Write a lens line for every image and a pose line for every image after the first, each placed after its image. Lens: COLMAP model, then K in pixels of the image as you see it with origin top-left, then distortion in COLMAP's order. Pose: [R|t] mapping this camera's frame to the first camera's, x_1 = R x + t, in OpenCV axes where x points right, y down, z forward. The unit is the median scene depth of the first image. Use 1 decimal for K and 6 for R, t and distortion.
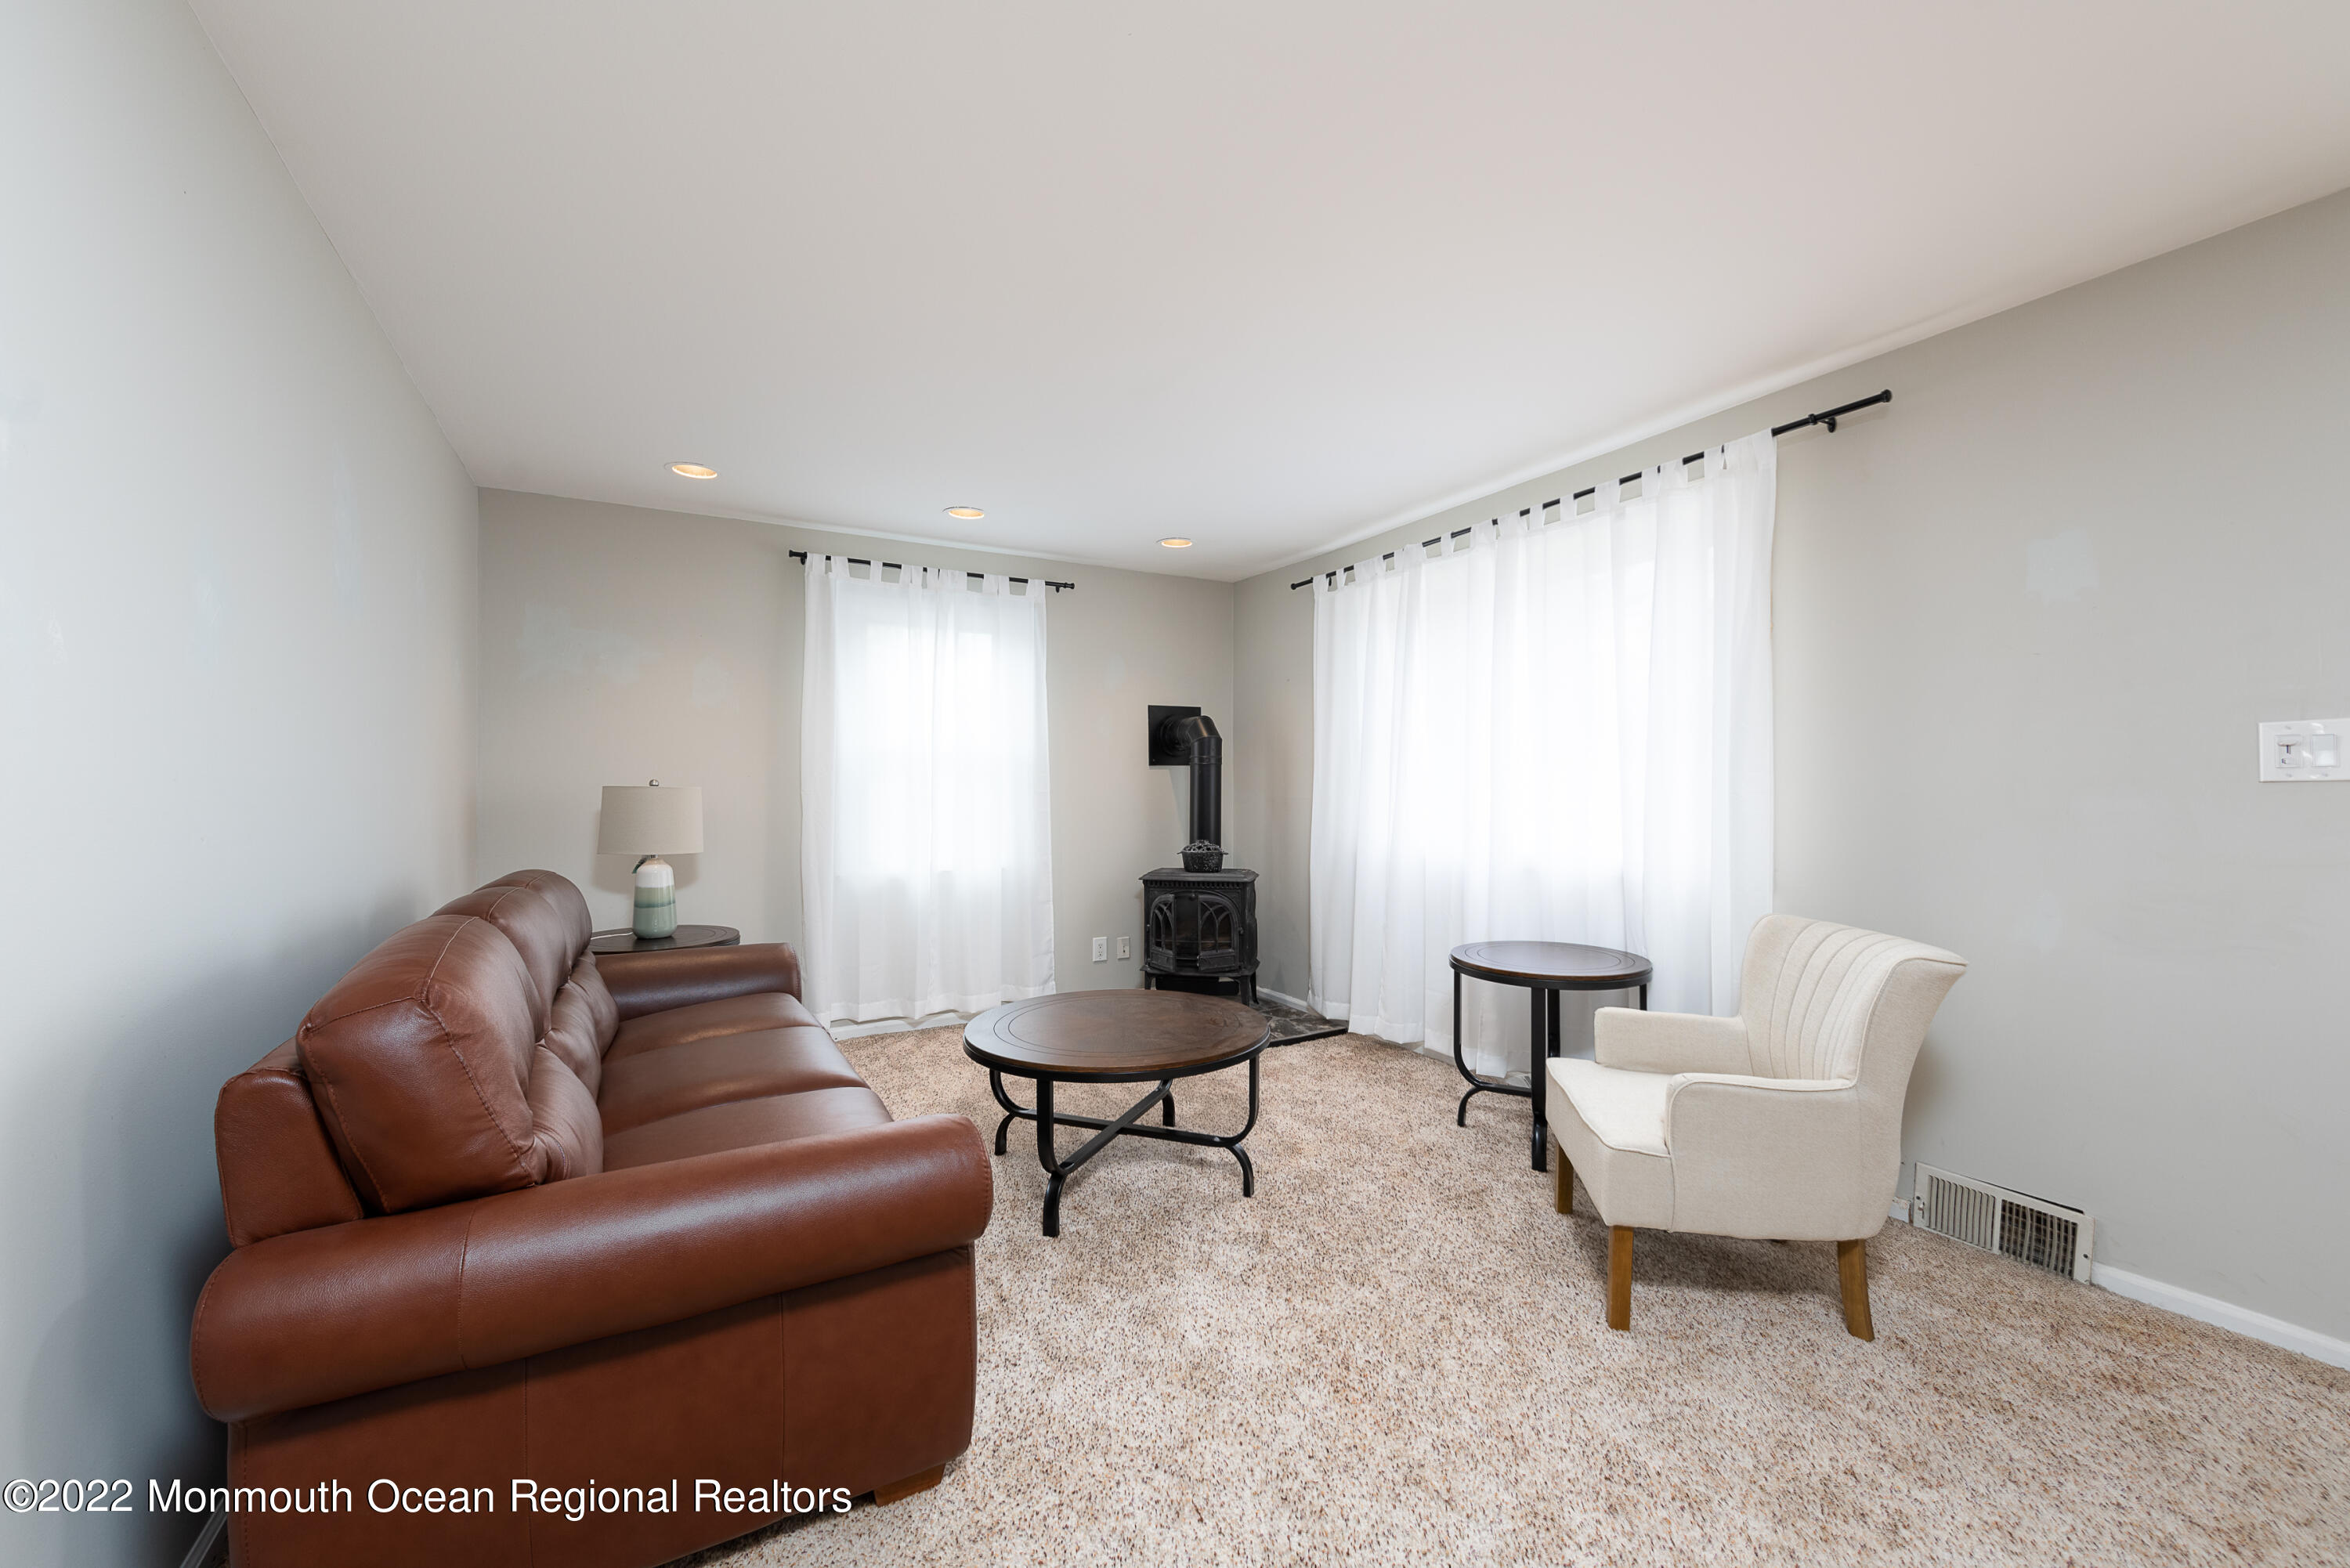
lens RADIAL K [[916.5, 0, 1165.1], [0, 916.5, 783.8], [0, 0, 1]] dist [0.003608, -0.000237]
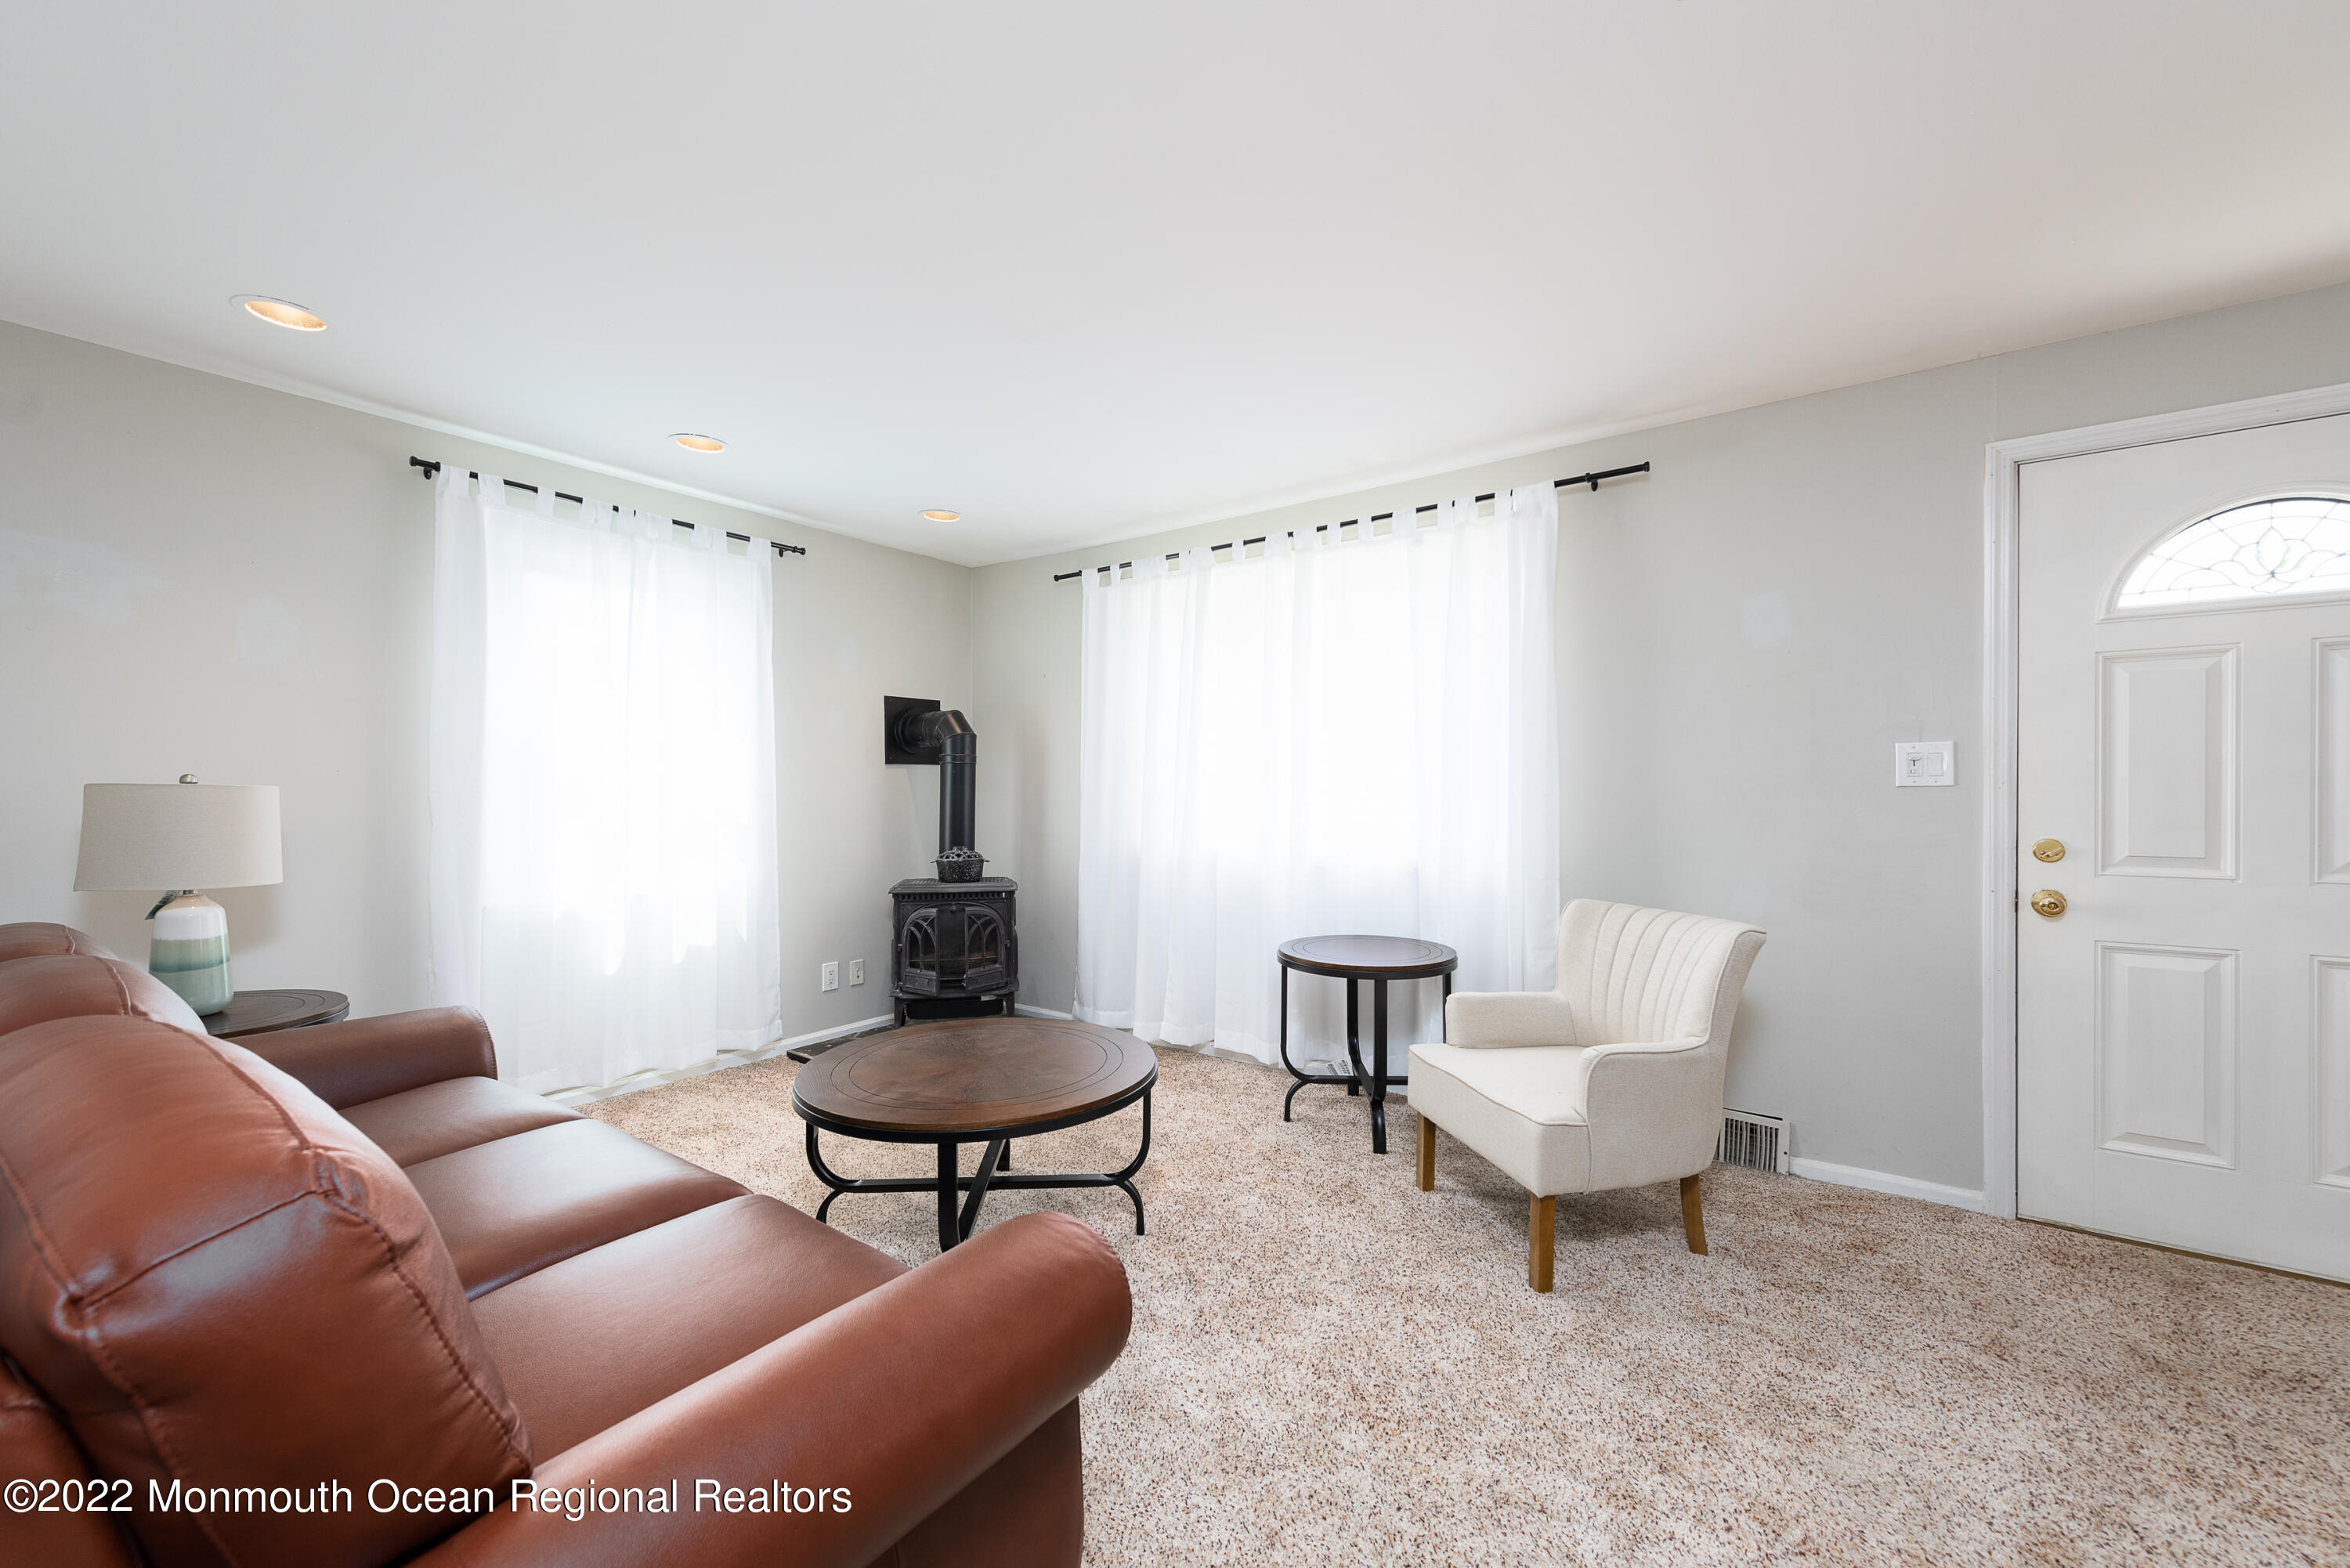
lens RADIAL K [[920.7, 0, 1164.3], [0, 920.7, 782.6], [0, 0, 1]] dist [0.014322, -0.003616]
pose [[0.907703, 0.005078, 0.419583, -0.208191], [-0.003787, 0.999985, -0.003910, 0.000814], [-0.419597, 0.001960, 0.907708, 0.111602]]
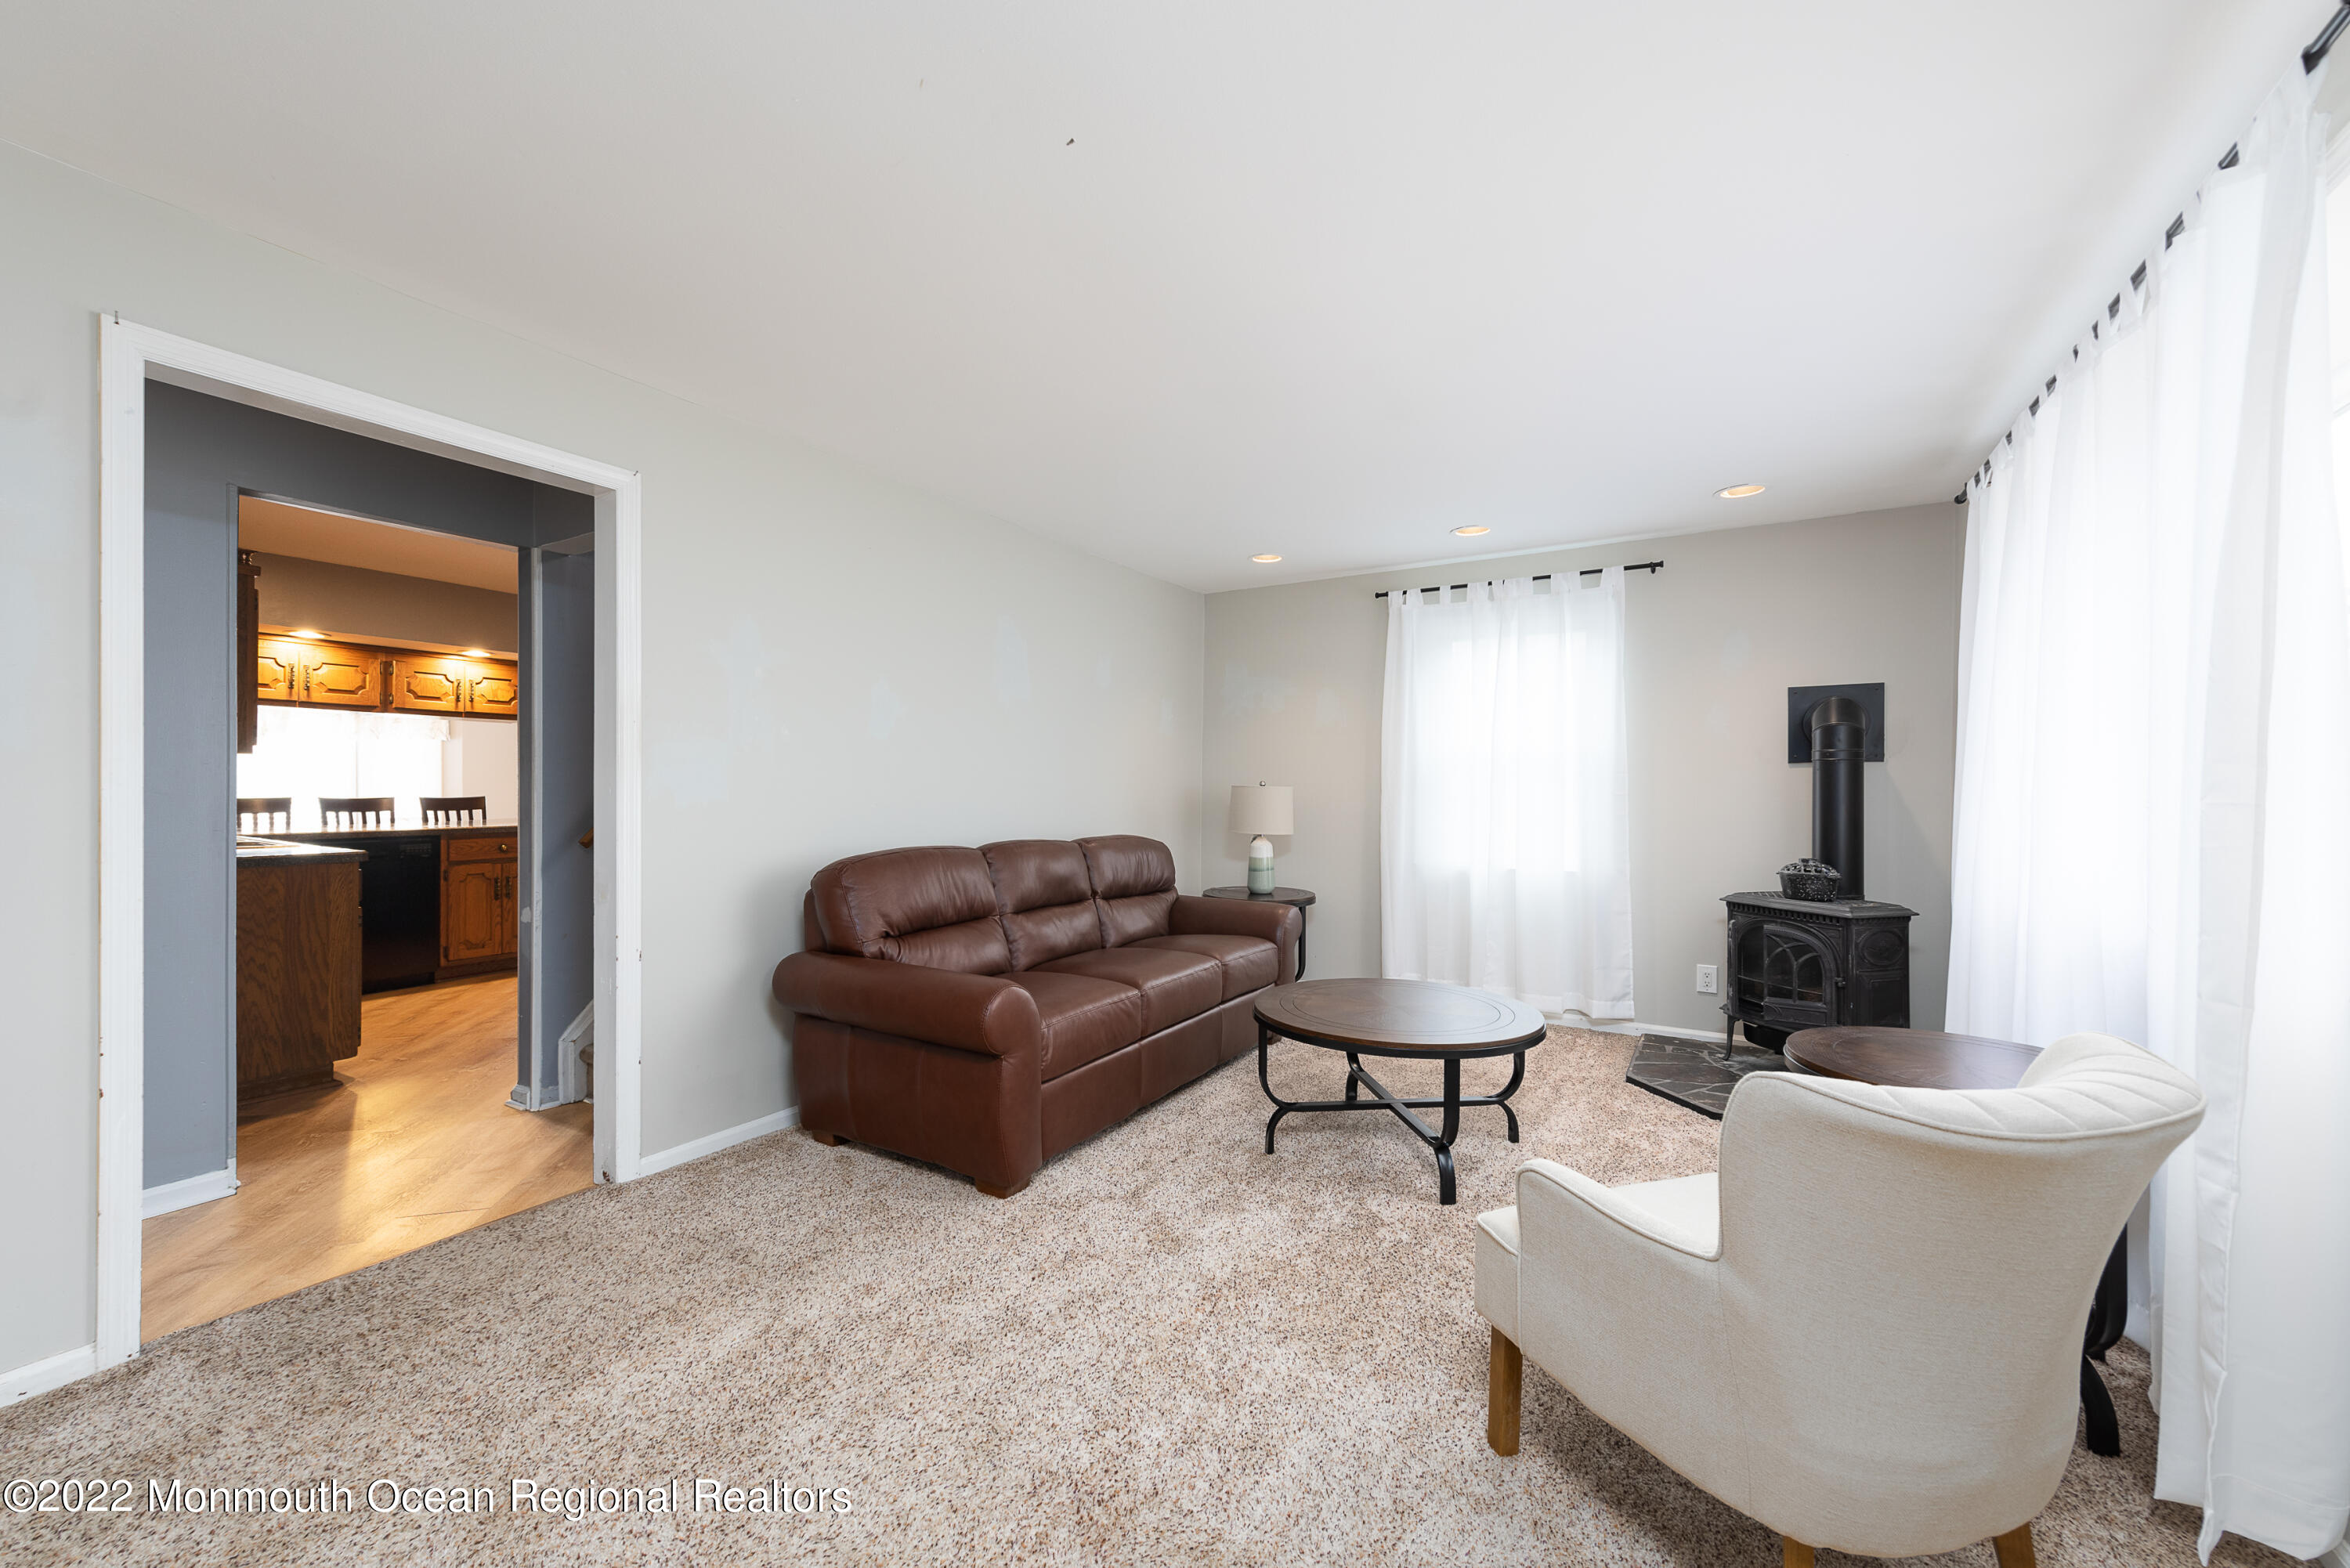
lens RADIAL K [[920.7, 0, 1164.3], [0, 920.7, 782.6], [0, 0, 1]] dist [0.014322, -0.003616]
pose [[0.483420, -0.002238, -0.875386, 0.606808], [-0.001997, 0.999991, -0.003659, 0.001768], [0.875387, 0.003517, 0.483411, 0.191973]]
